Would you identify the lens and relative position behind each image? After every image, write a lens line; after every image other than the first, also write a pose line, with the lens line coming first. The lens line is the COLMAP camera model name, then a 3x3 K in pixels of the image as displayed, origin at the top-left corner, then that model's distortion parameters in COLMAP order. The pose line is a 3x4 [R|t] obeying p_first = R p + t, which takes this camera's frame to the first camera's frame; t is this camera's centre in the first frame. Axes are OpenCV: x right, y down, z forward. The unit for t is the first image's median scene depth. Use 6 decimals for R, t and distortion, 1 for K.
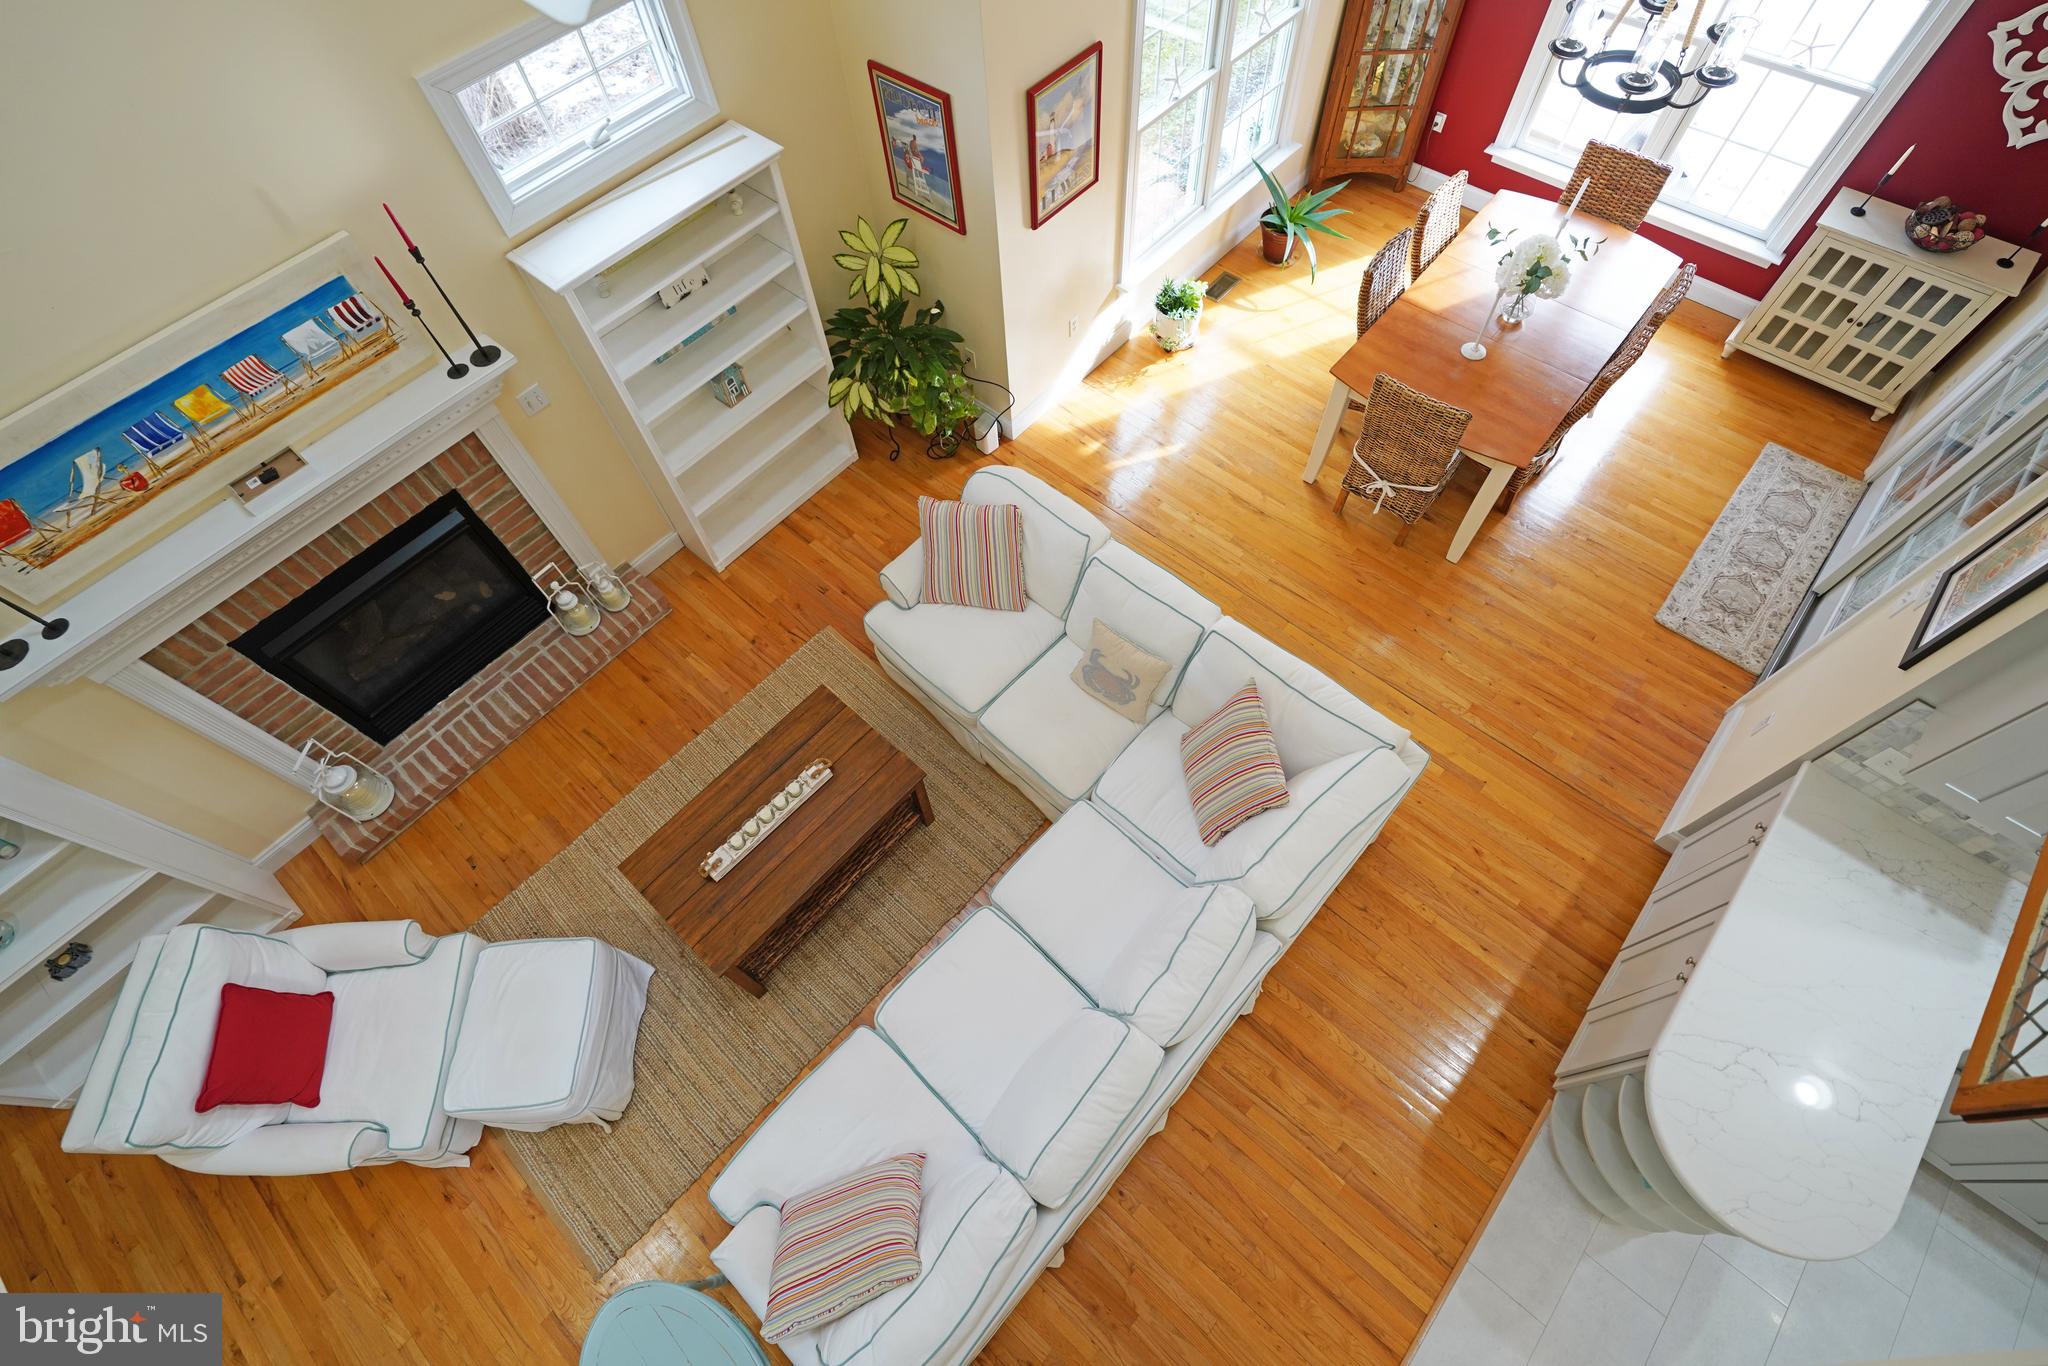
lens RADIAL K [[915.2, 0, 1018.3], [0, 915.2, 685.7], [0, 0, 1]] dist [-0.013770, 0.005437]
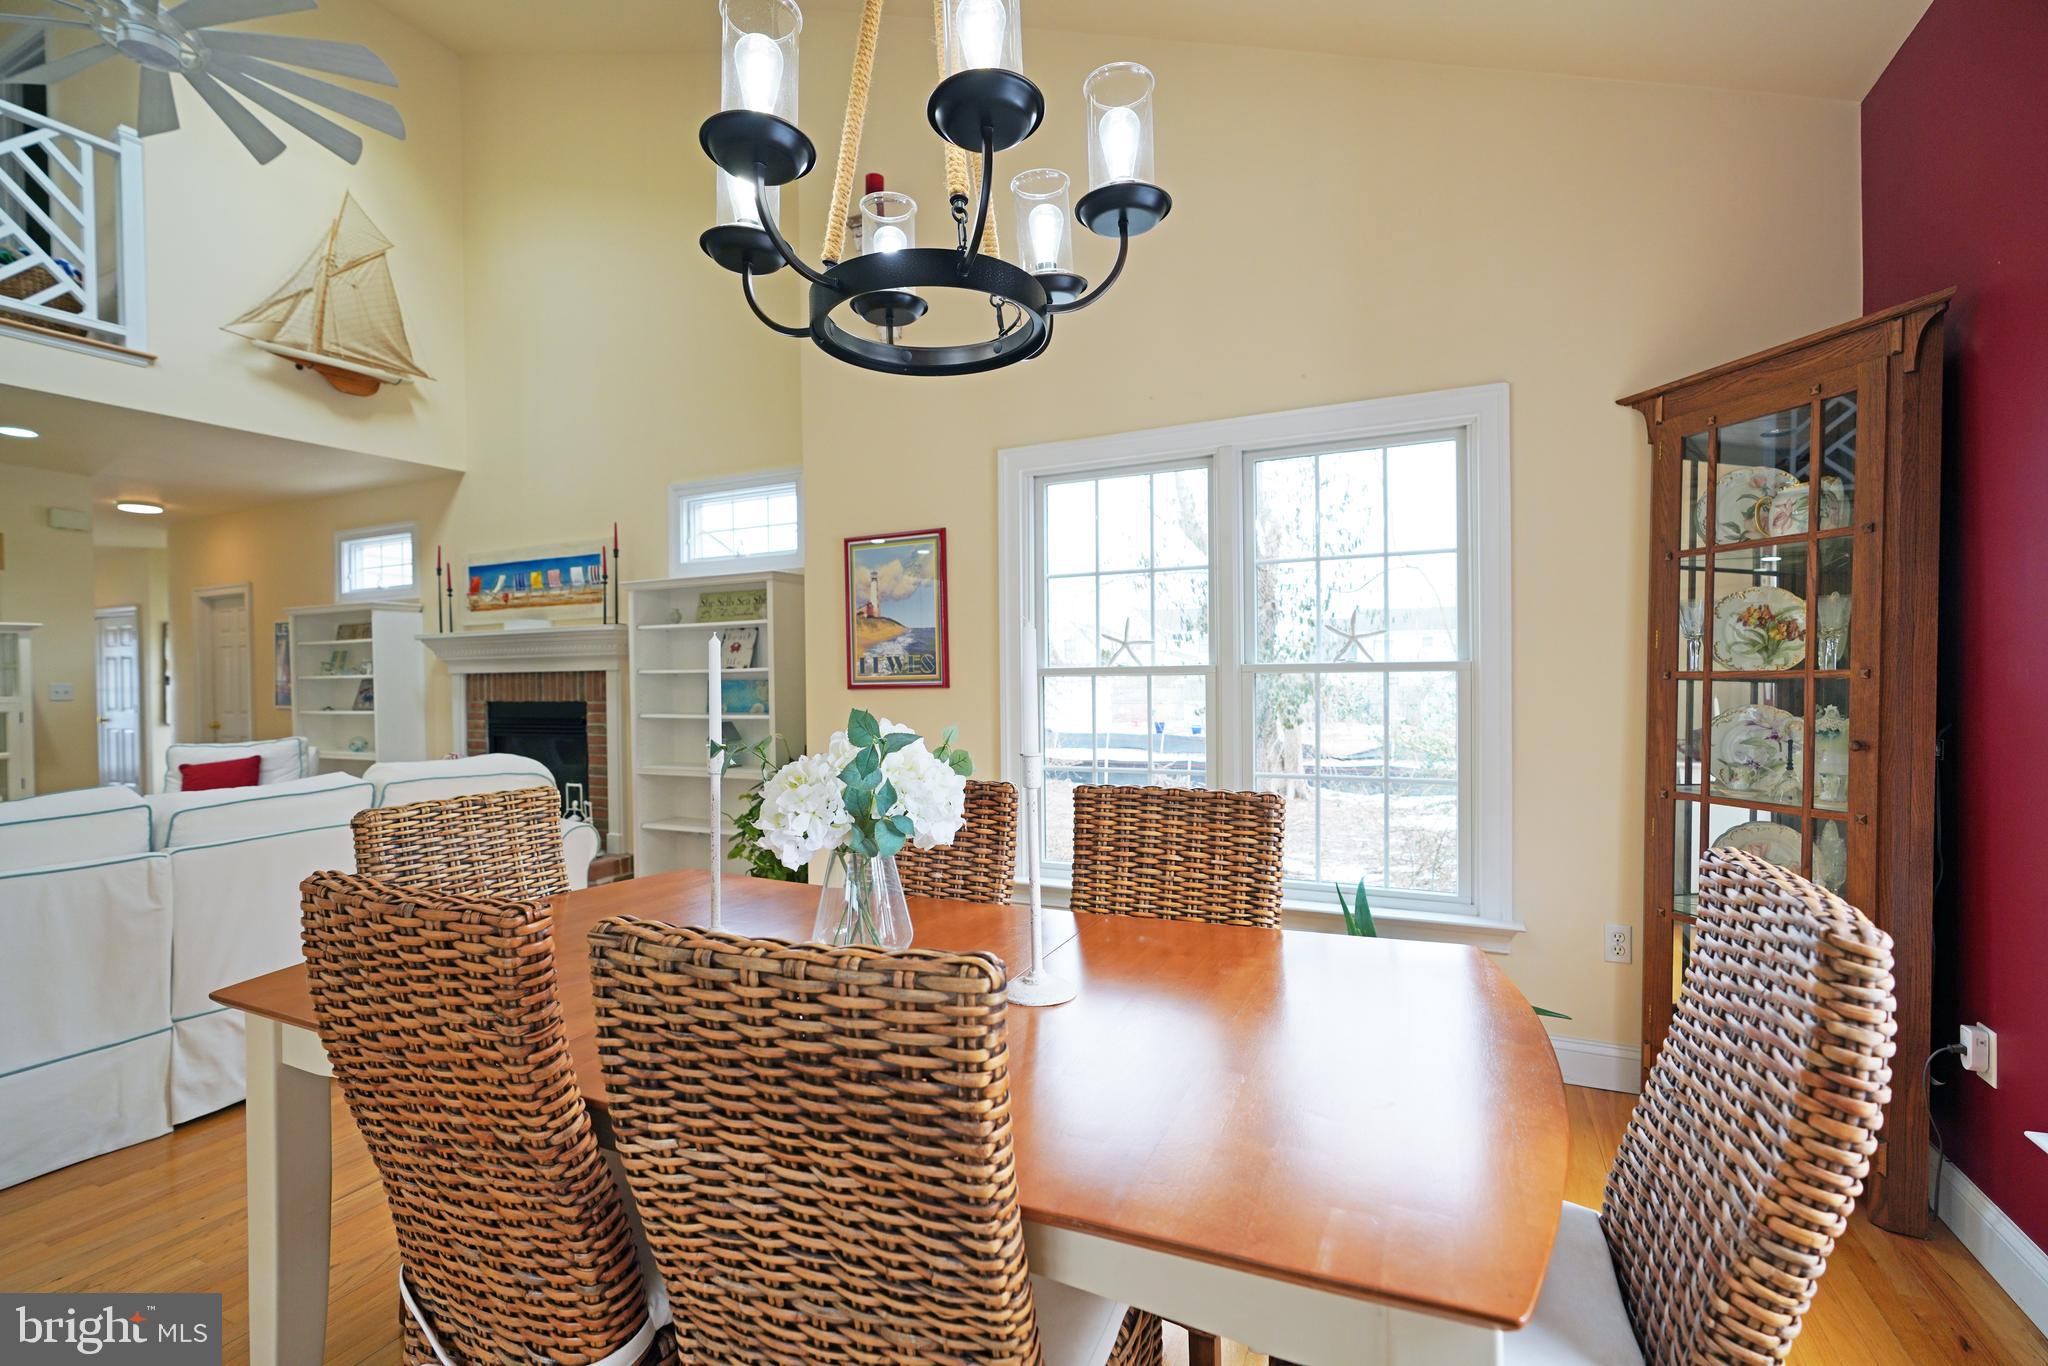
lens RADIAL K [[915.2, 0, 1022.4], [0, 915.2, 686.4], [0, 0, 1]] dist [-0.013770, 0.005437]
pose [[0.270348, 0.049868, -0.961470, 1.004817], [-0.840569, 0.499147, -0.210464, -0.502701], [0.469420, 0.865081, 0.176861, 1.013805]]
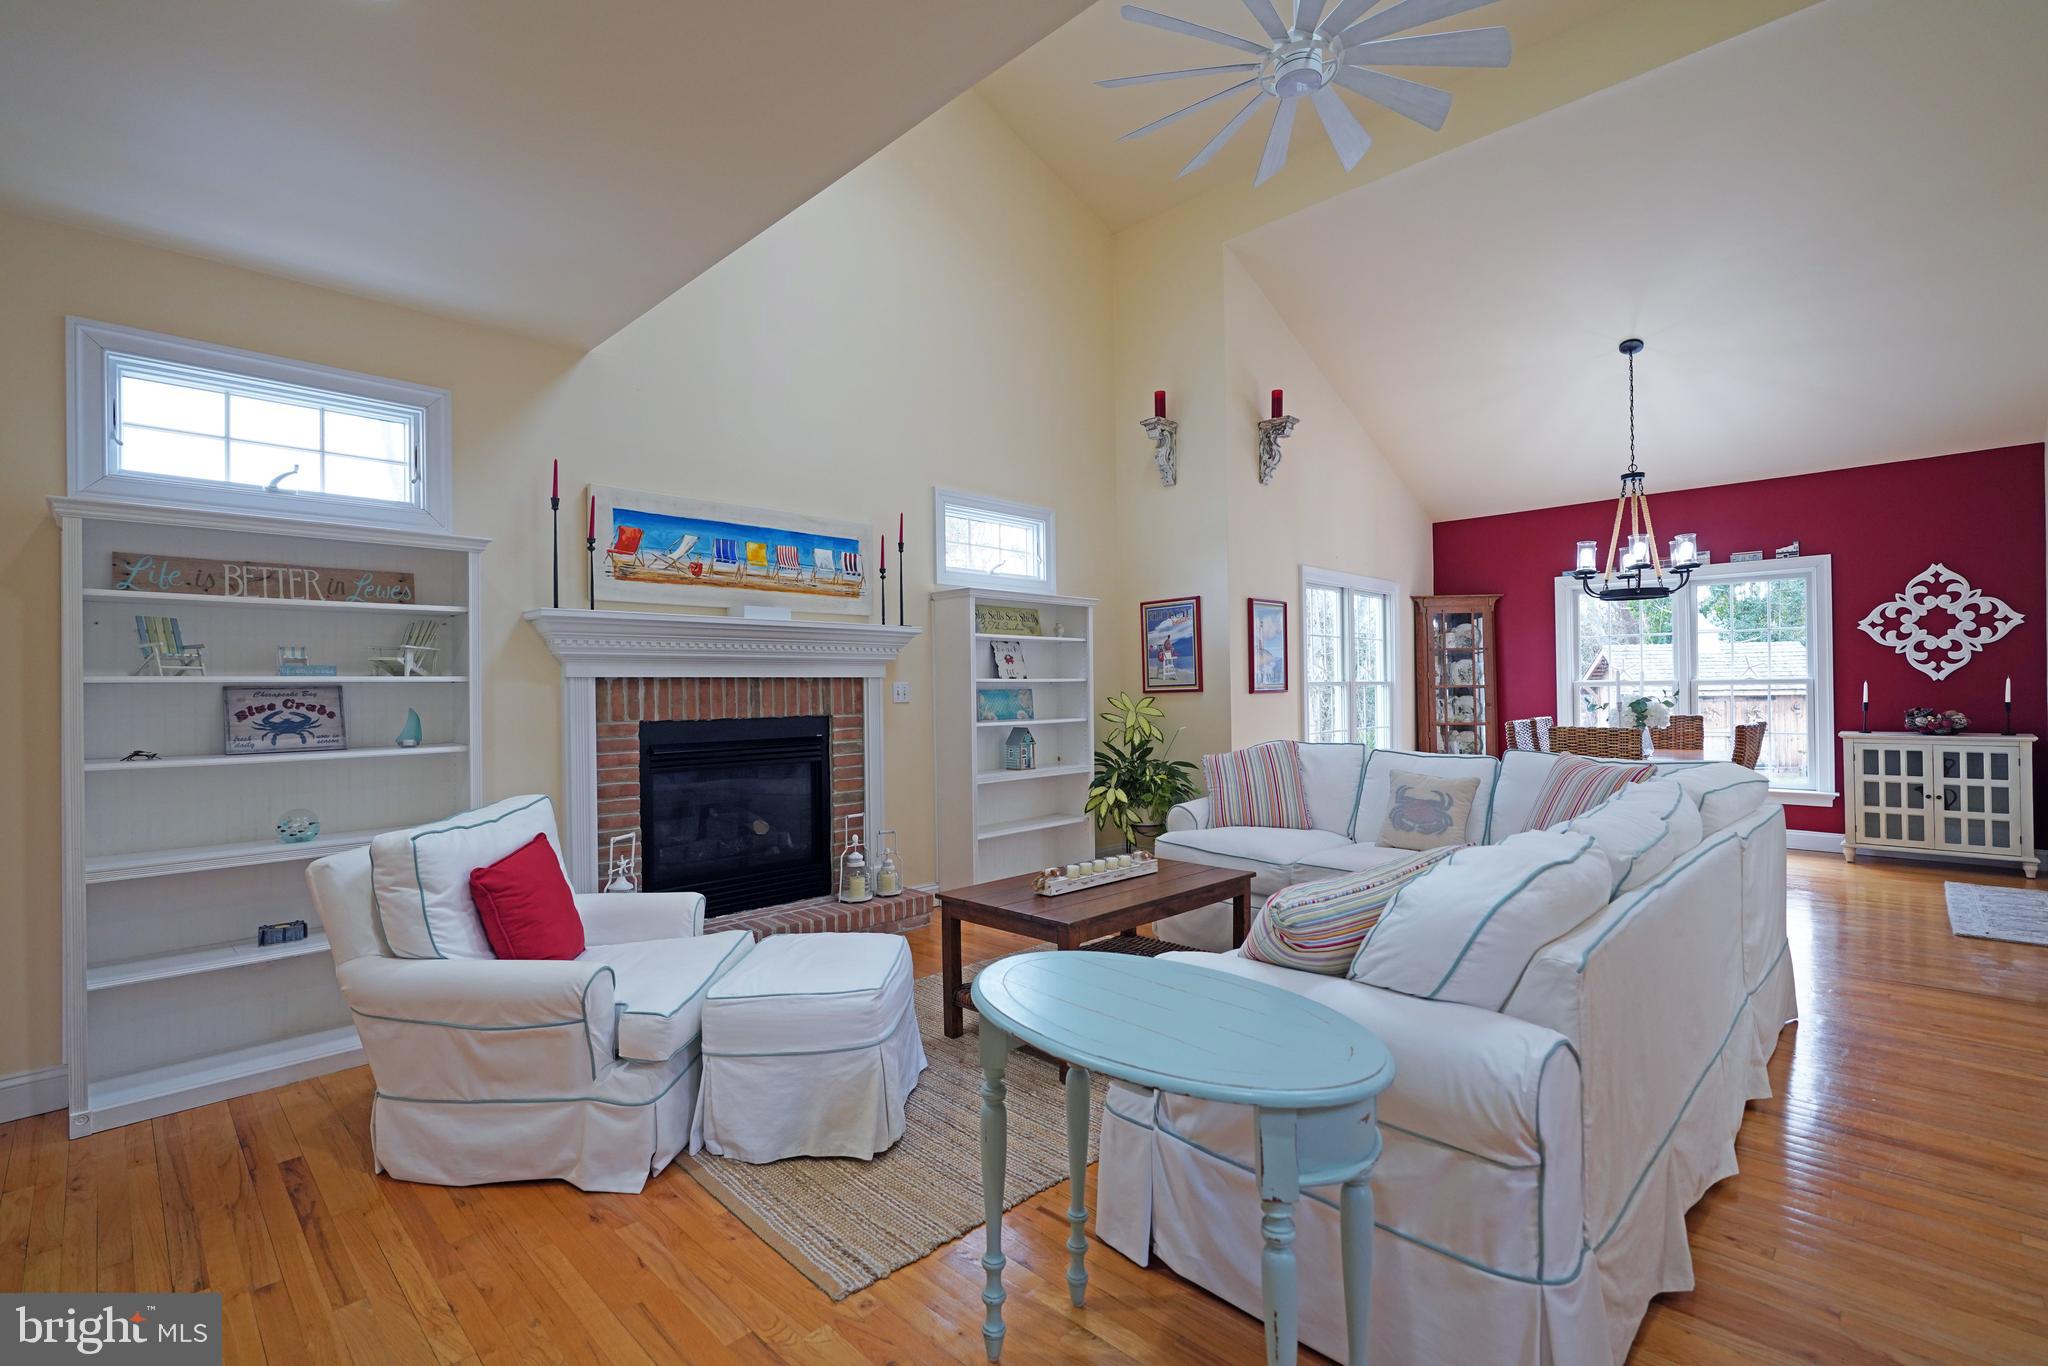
lens RADIAL K [[915.2, 0, 1018.1], [0, 915.2, 689.3], [0, 0, 1]] dist [-0.013770, 0.005437]
pose [[0.997969, 0.031902, -0.055135, -0.286960], [-0.063691, 0.486032, -0.871617, 0.808628], [-0.001009, 0.873358, 0.487077, 0.348438]]
